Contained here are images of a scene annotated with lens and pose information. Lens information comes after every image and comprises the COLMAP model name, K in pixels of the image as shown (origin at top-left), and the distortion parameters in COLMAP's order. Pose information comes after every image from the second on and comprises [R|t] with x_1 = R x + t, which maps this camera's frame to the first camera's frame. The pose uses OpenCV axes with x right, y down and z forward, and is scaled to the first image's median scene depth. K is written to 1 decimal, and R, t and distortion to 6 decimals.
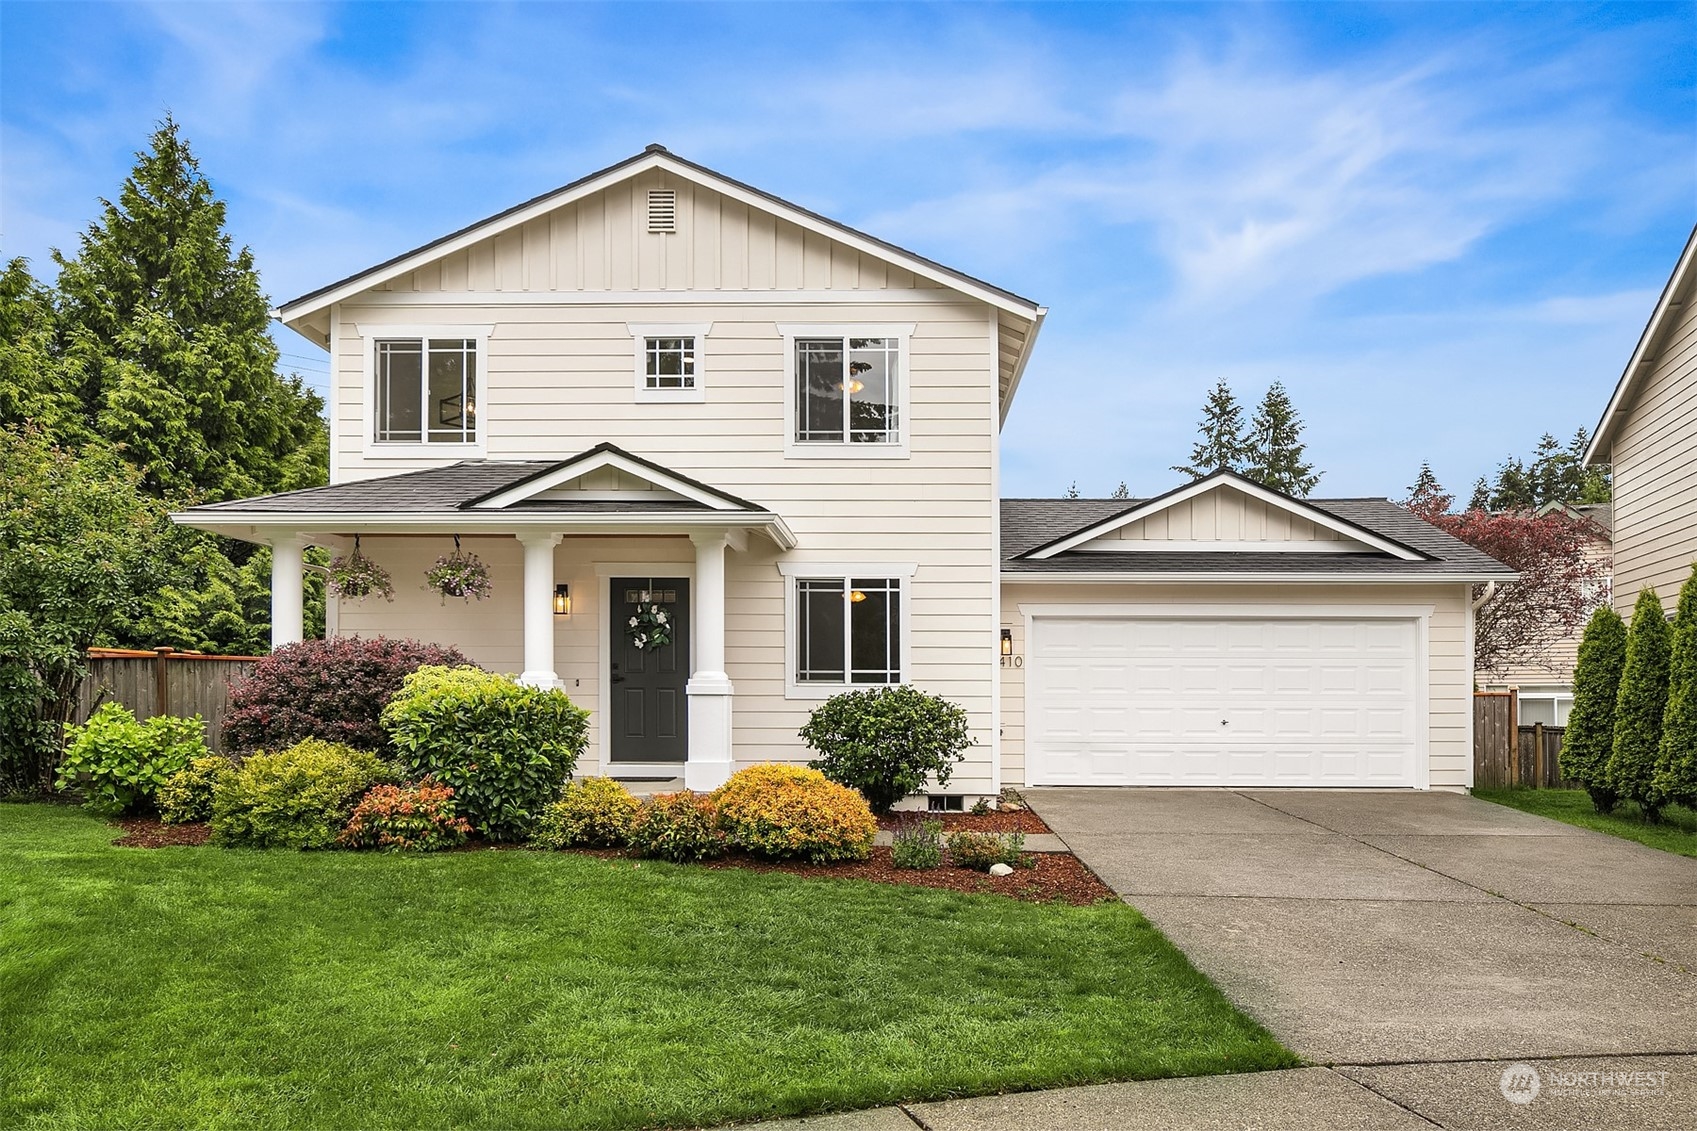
lens RADIAL K [[1186.3, 0, 862.0], [0, 1186.3, 559.7], [0, 0, 1]] dist [-0.009388, 0.007585]
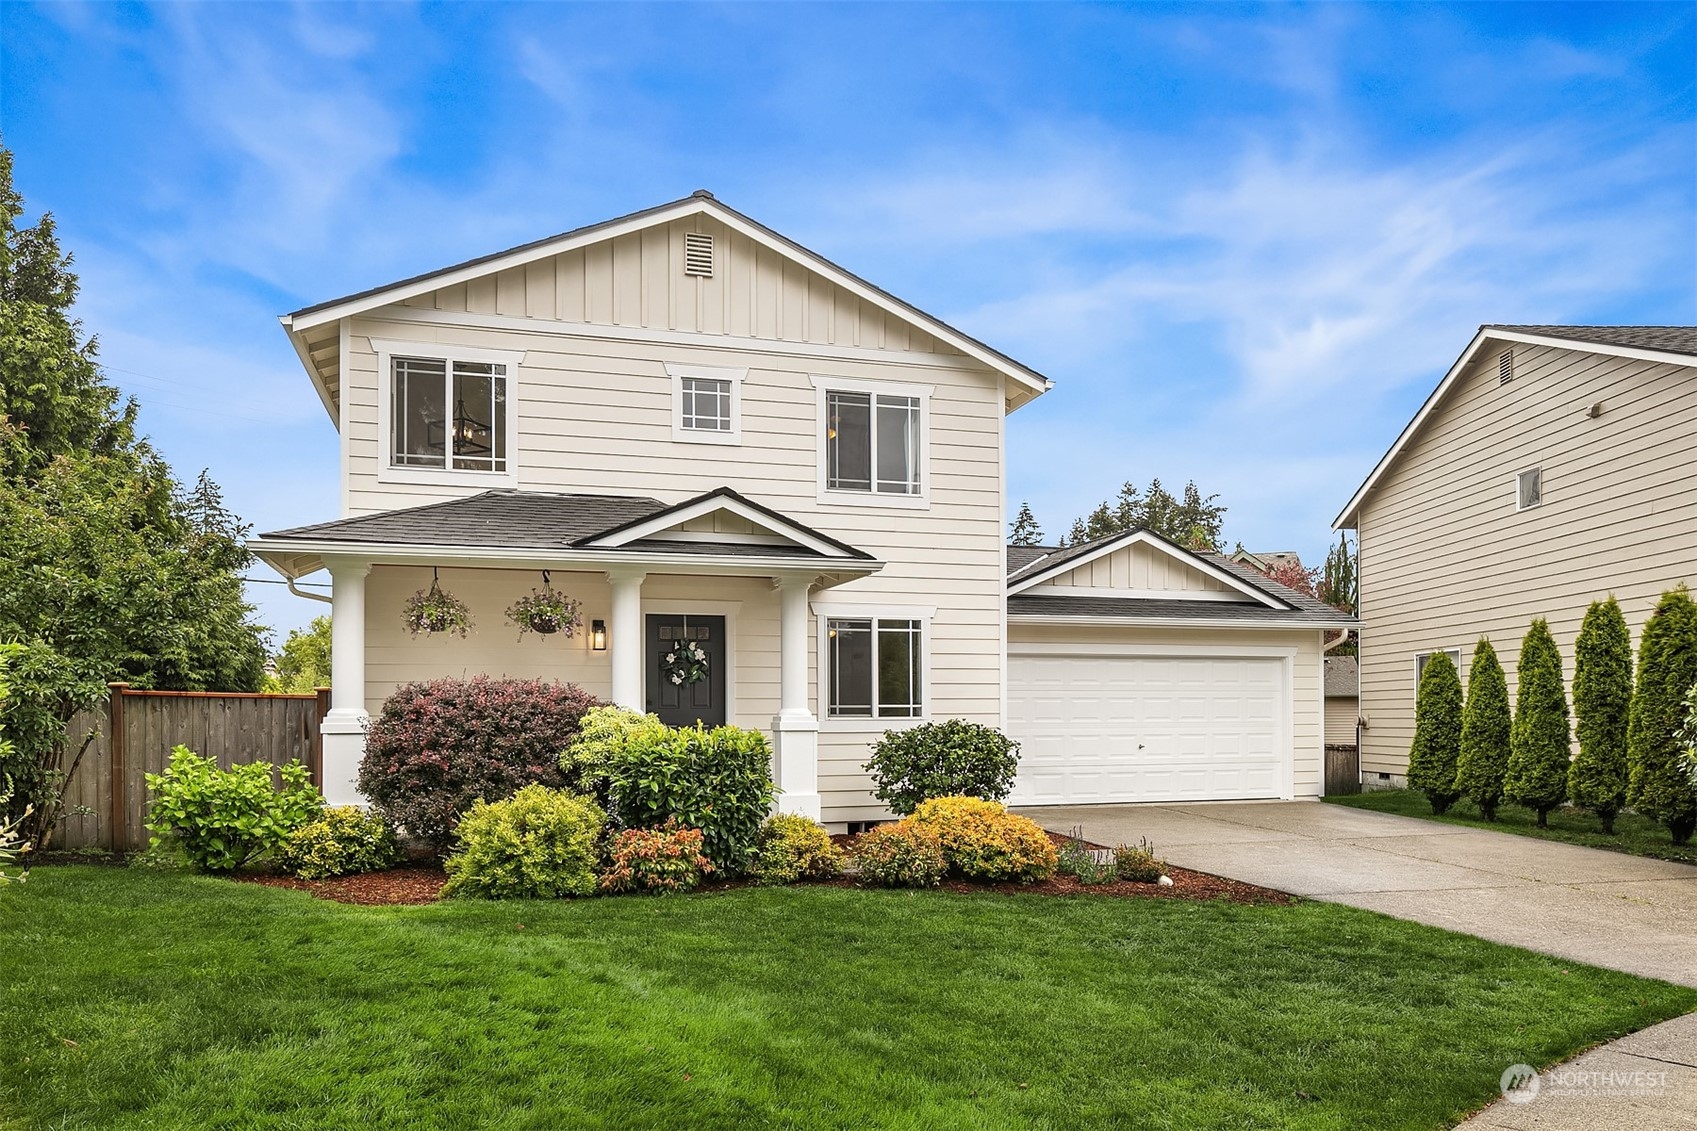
lens RADIAL K [[1186.3, 0, 843.8], [0, 1186.3, 574.4], [0, 0, 1]] dist [-0.009388, 0.007585]
pose [[0.950889, 0.027918, 0.308270, -0.376050], [-0.026676, 0.999610, -0.008242, -0.015173], [-0.308380, -0.000386, 0.951263, -0.008485]]
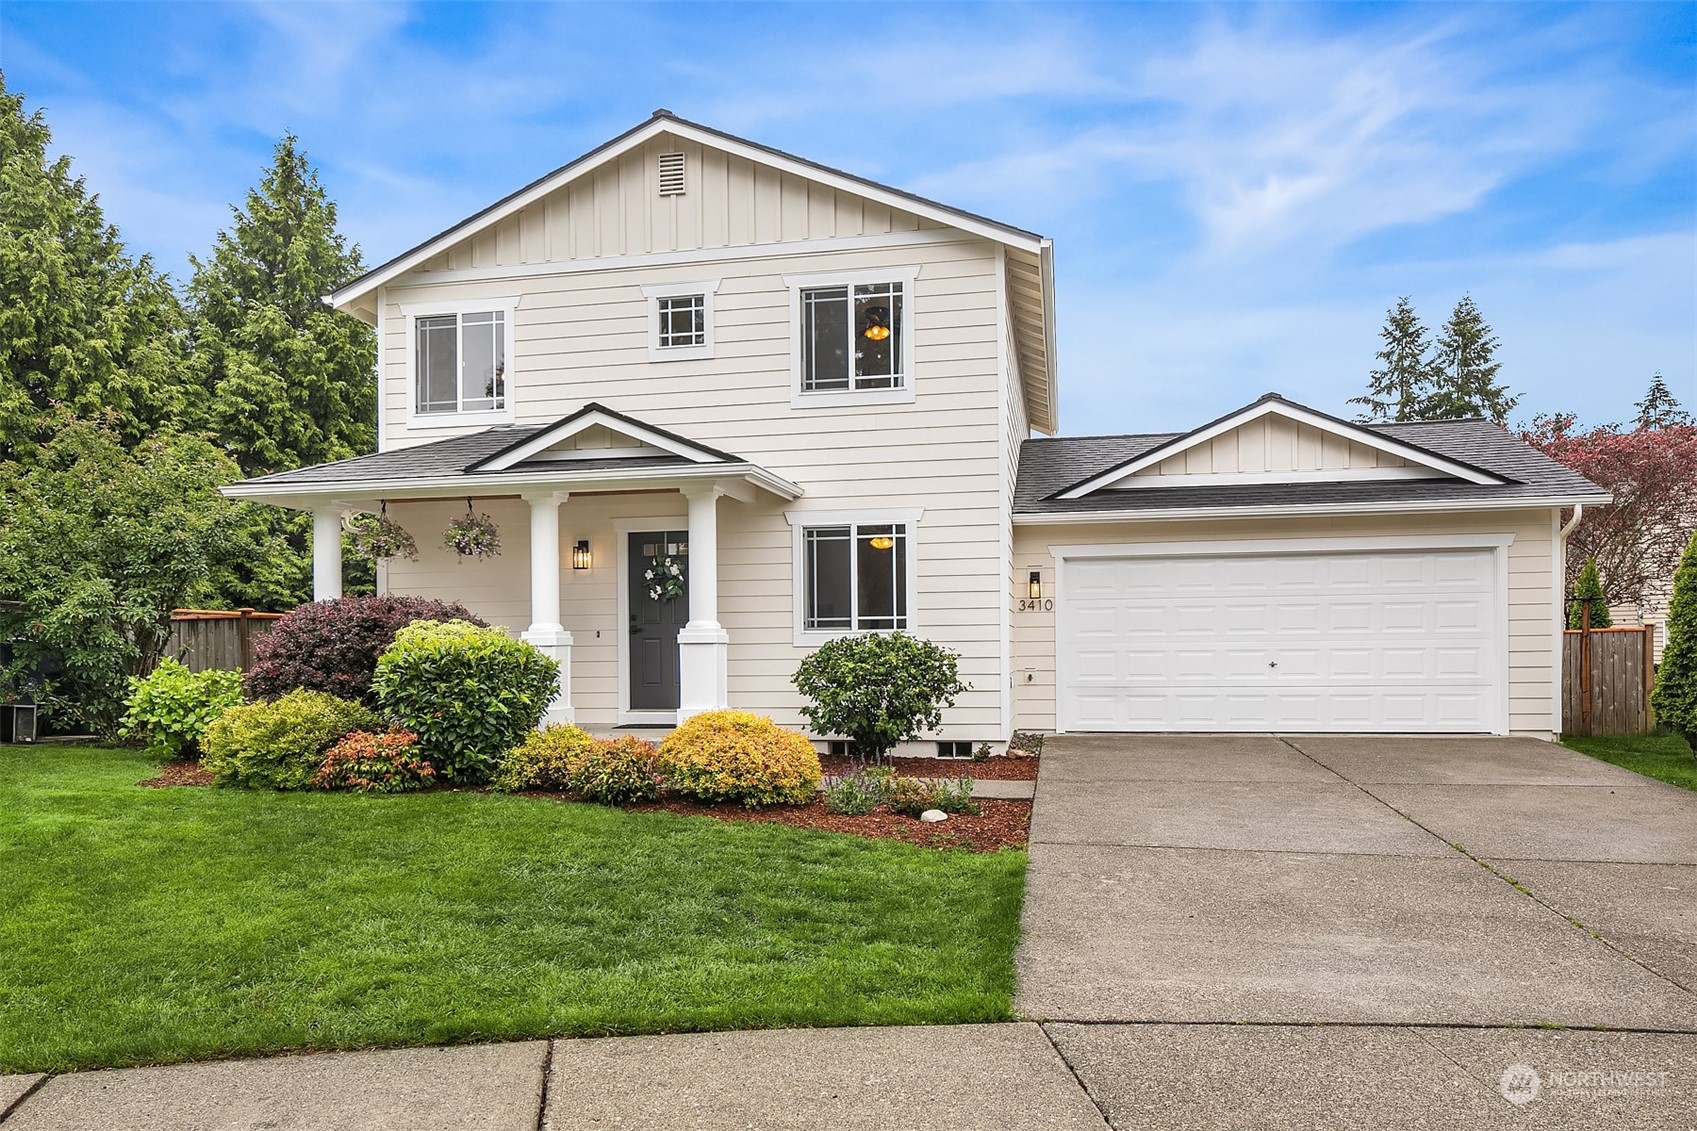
lens RADIAL K [[1186.3, 0, 902.4], [0, 1186.3, 522.6], [0, 0, 1]] dist [-0.009388, 0.007585]
pose [[0.982567, -0.034308, -0.182715, 0.213081], [0.036155, 0.999323, 0.006789, 0.008105], [0.182359, -0.013277, 0.983142, 0.023999]]
